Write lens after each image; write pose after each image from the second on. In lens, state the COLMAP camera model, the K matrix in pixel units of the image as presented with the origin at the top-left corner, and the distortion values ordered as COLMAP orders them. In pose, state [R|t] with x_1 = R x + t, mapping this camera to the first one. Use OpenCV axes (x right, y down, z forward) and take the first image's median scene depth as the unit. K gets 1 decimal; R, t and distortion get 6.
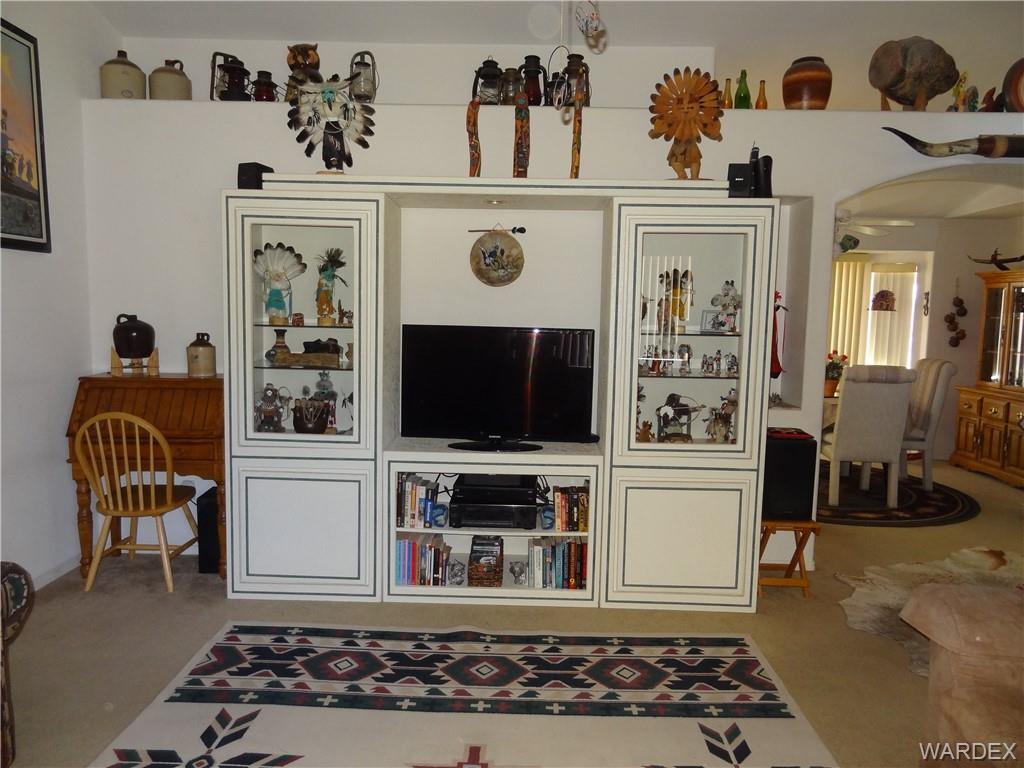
lens RADIAL K [[720.6, 0, 509.8], [0, 720.6, 383.3], [0, 0, 1]] dist [-0.002446, 0.014745]
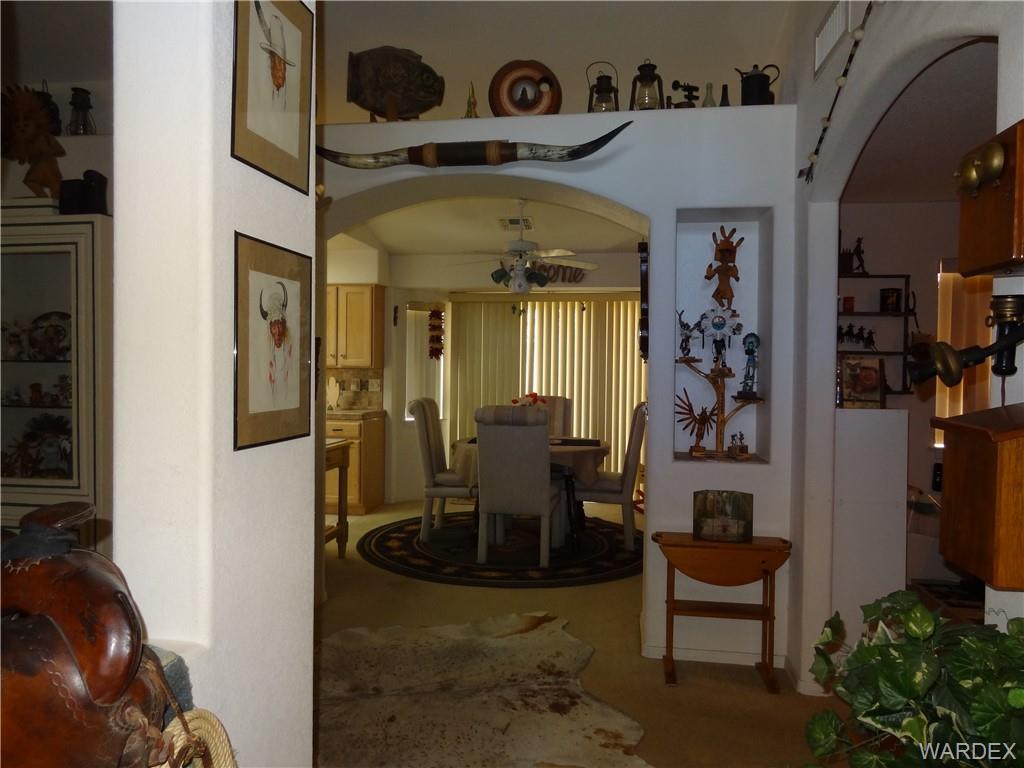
lens RADIAL K [[720.6, 0, 514.2], [0, 720.6, 380.5], [0, 0, 1]] dist [-0.002446, 0.014745]
pose [[0.990813, -0.005948, -0.135108, 0.506980], [-0.005949, 0.996149, -0.087475, 0.018164], [0.135108, 0.087475, 0.986962, 0.083445]]
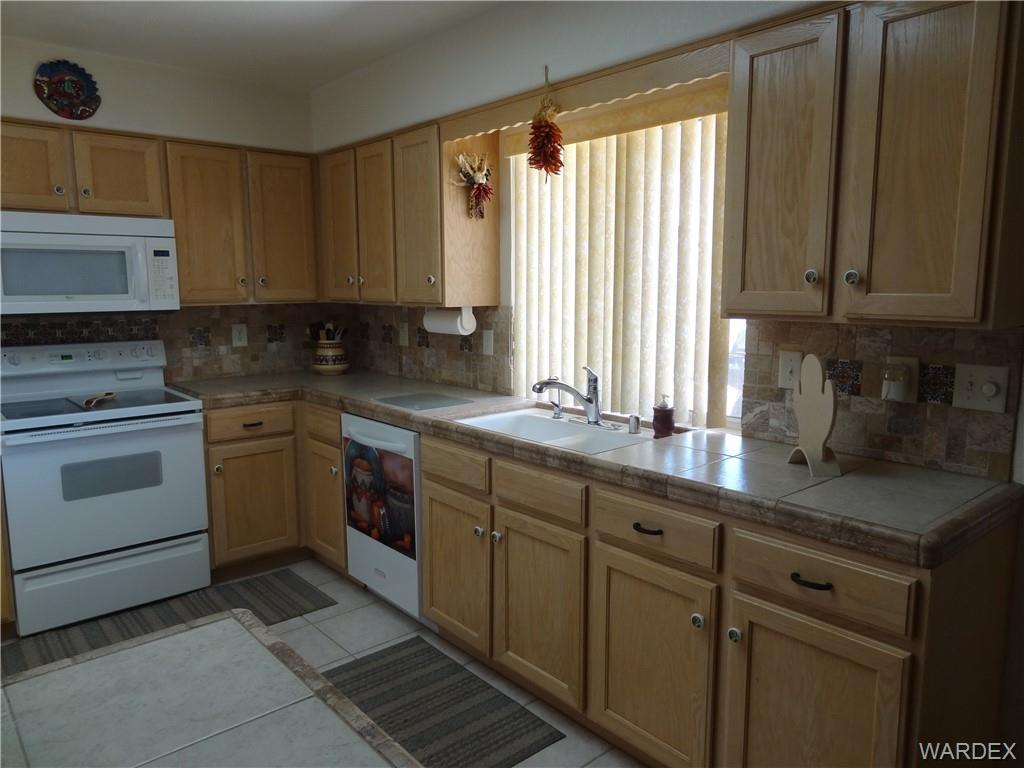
lens RADIAL K [[720.6, 0, 505.1], [0, 720.6, 380.5], [0, 0, 1]] dist [-0.002446, 0.014745]
pose [[0.667570, 0.080787, -0.740151, 0.247290], [-0.068171, 0.996552, 0.047287, -0.069417], [0.741419, 0.018890, 0.670776, 0.767639]]
